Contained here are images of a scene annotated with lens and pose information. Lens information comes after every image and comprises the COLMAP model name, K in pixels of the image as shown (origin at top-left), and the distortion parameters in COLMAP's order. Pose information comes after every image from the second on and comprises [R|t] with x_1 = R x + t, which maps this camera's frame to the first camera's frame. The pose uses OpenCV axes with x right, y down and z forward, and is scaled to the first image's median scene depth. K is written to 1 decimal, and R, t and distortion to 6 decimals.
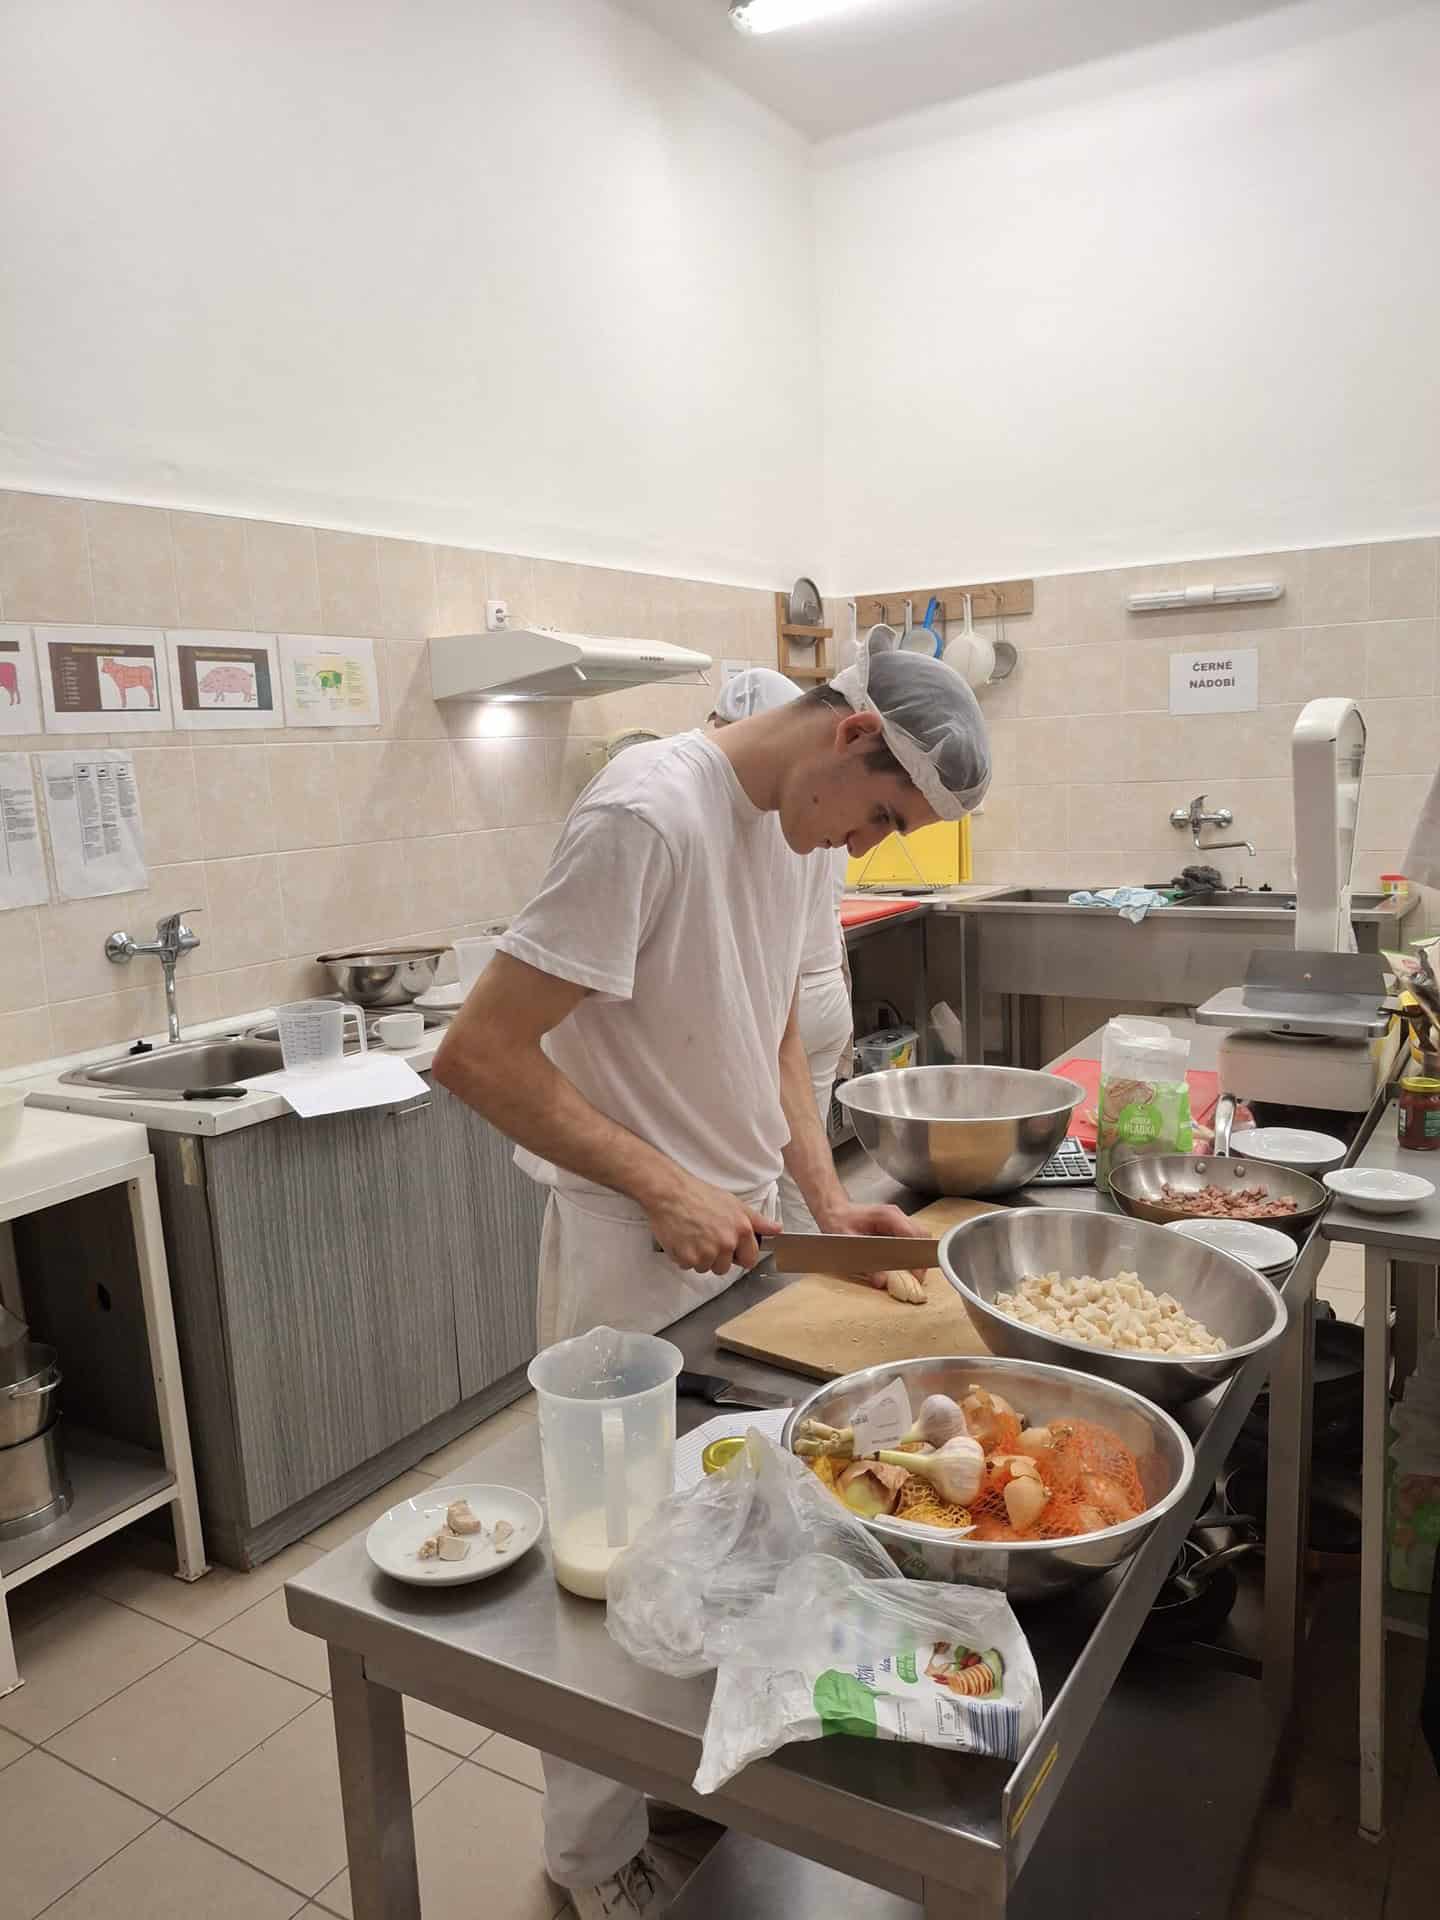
lens RADIAL K [[1441.8, 0, 730.1], [0, 1441.8, 975.1], [0, 0, 1]] dist [0.089200, -0.176720]
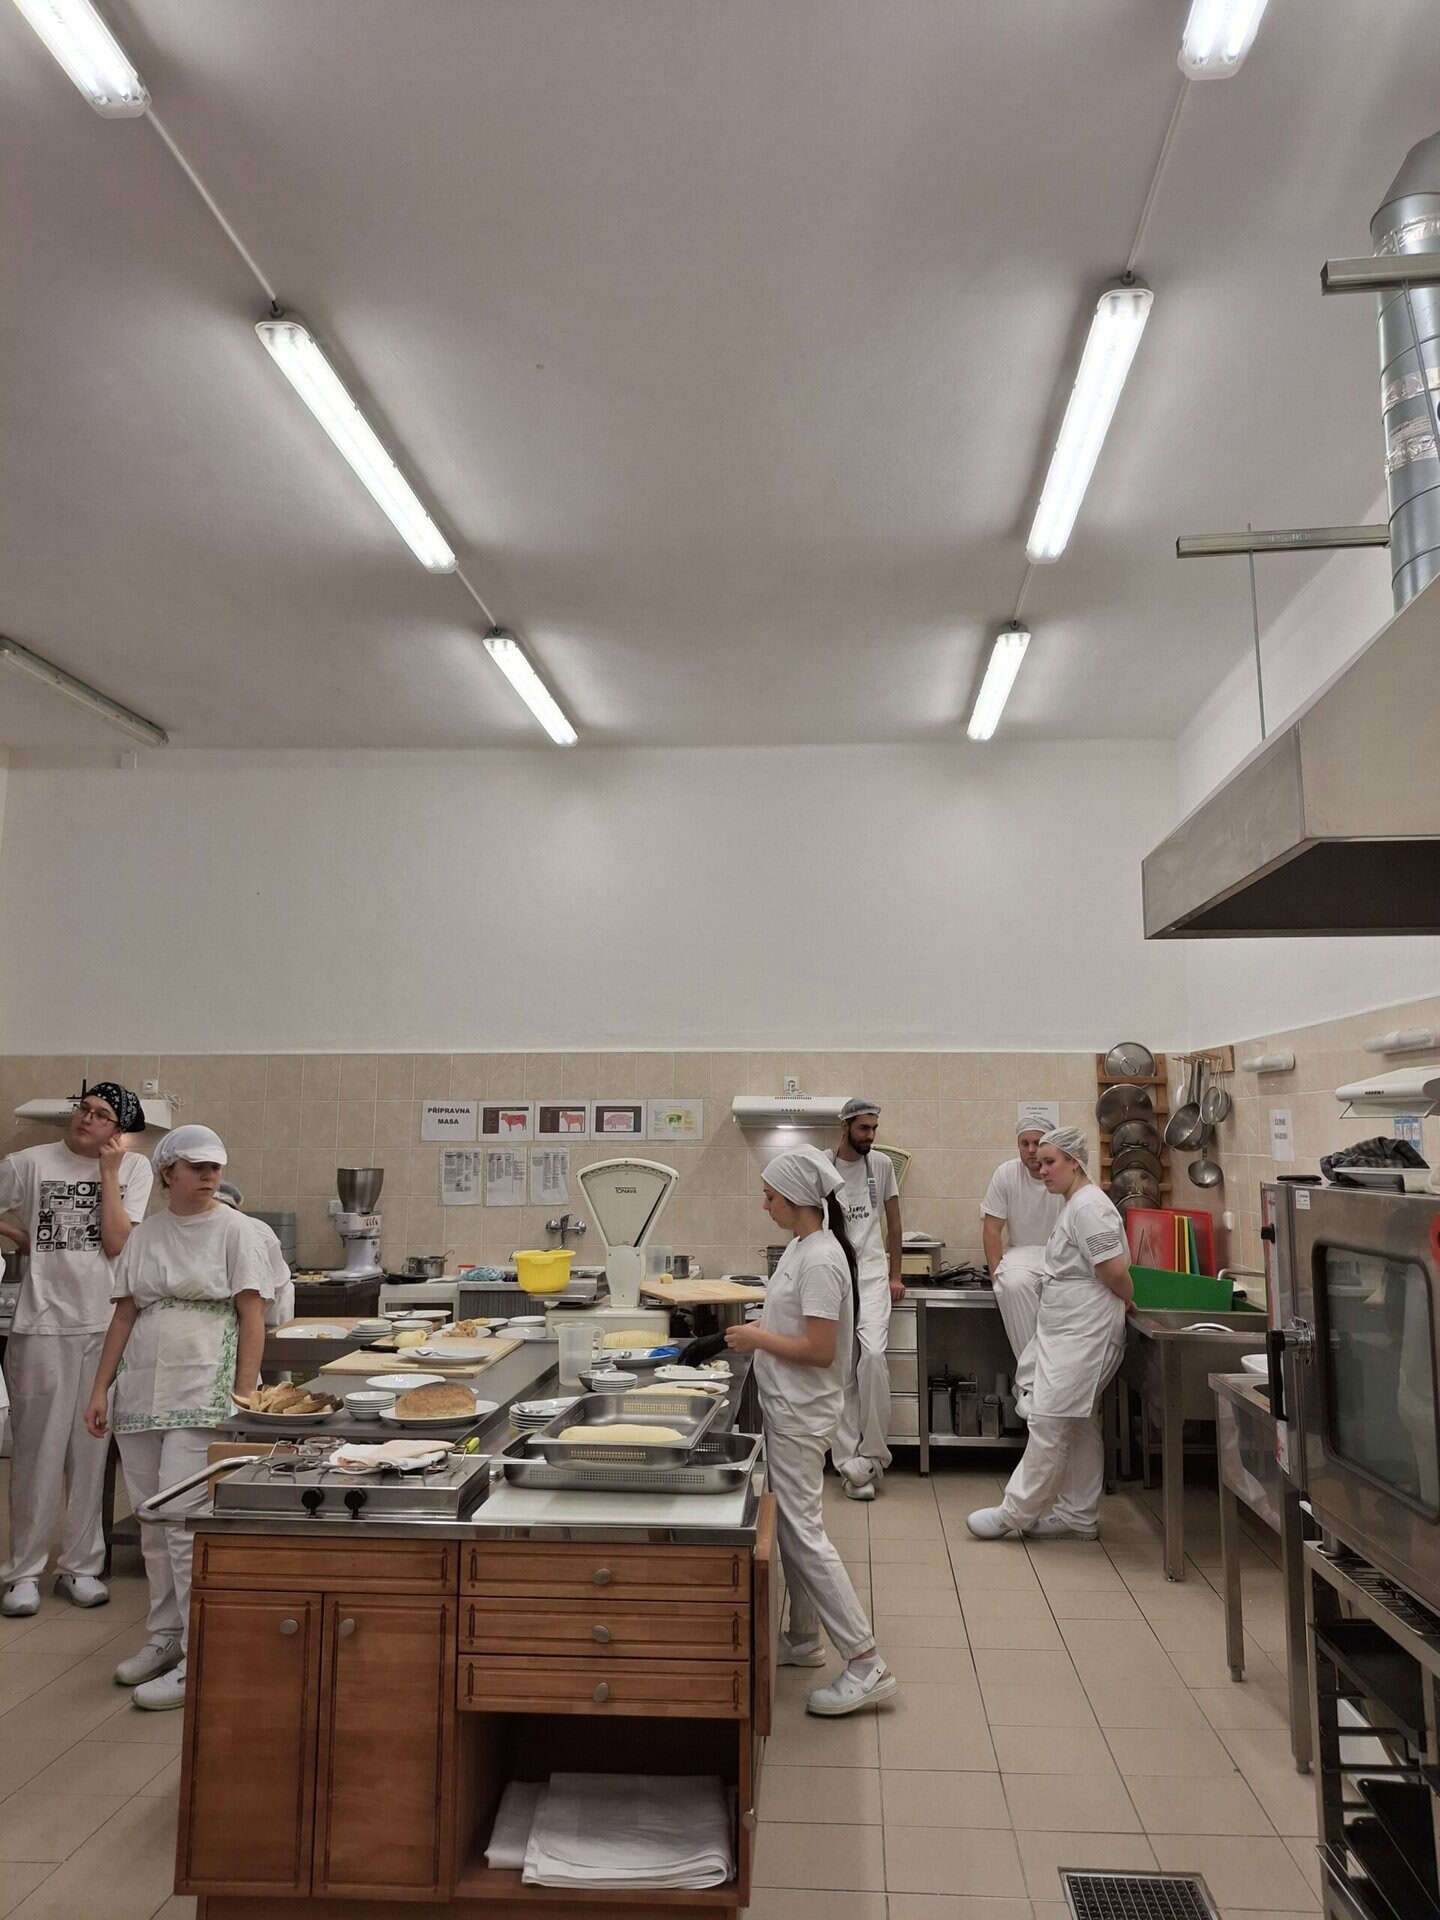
lens RADIAL K [[1441.8, 0, 730.1], [0, 1441.8, 975.1], [0, 0, 1]] dist [0.089200, -0.176720]
pose [[0.457302, -0.052285, -0.887773, 1.302047], [-0.162937, 0.976446, -0.141438, -0.092668], [0.874257, 0.209331, 0.438012, 0.059687]]
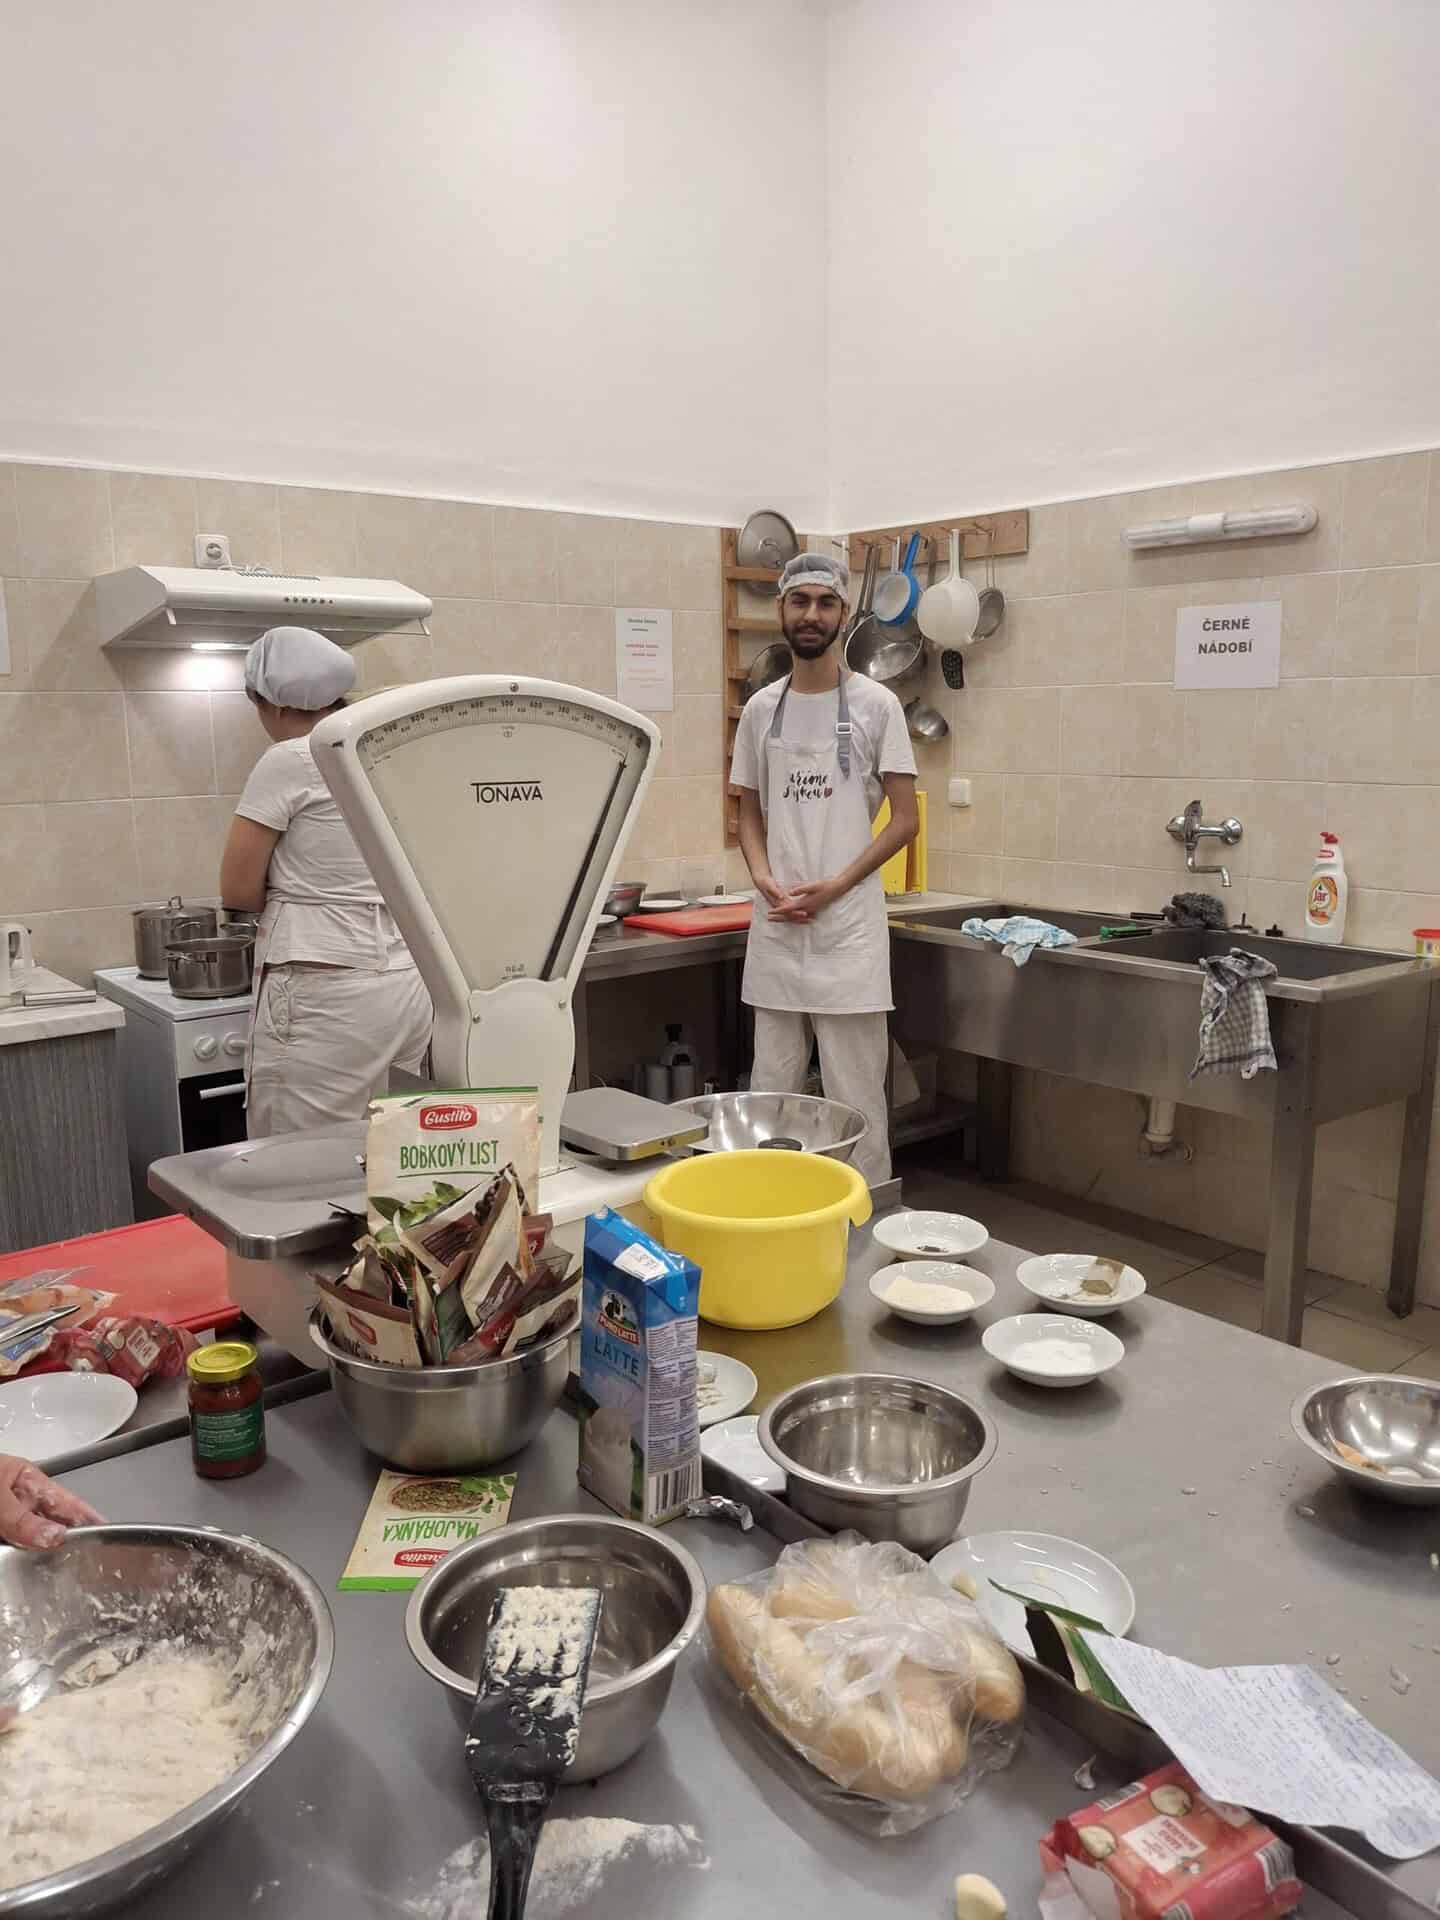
lens RADIAL K [[1441.8, 0, 730.1], [0, 1441.8, 975.1], [0, 0, 1]] dist [0.089200, -0.176720]
pose [[0.941041, 0.092634, -0.325363, 0.383617], [-0.082841, 0.995597, 0.043855, -0.051550], [0.327993, -0.014316, 0.944572, 0.239345]]
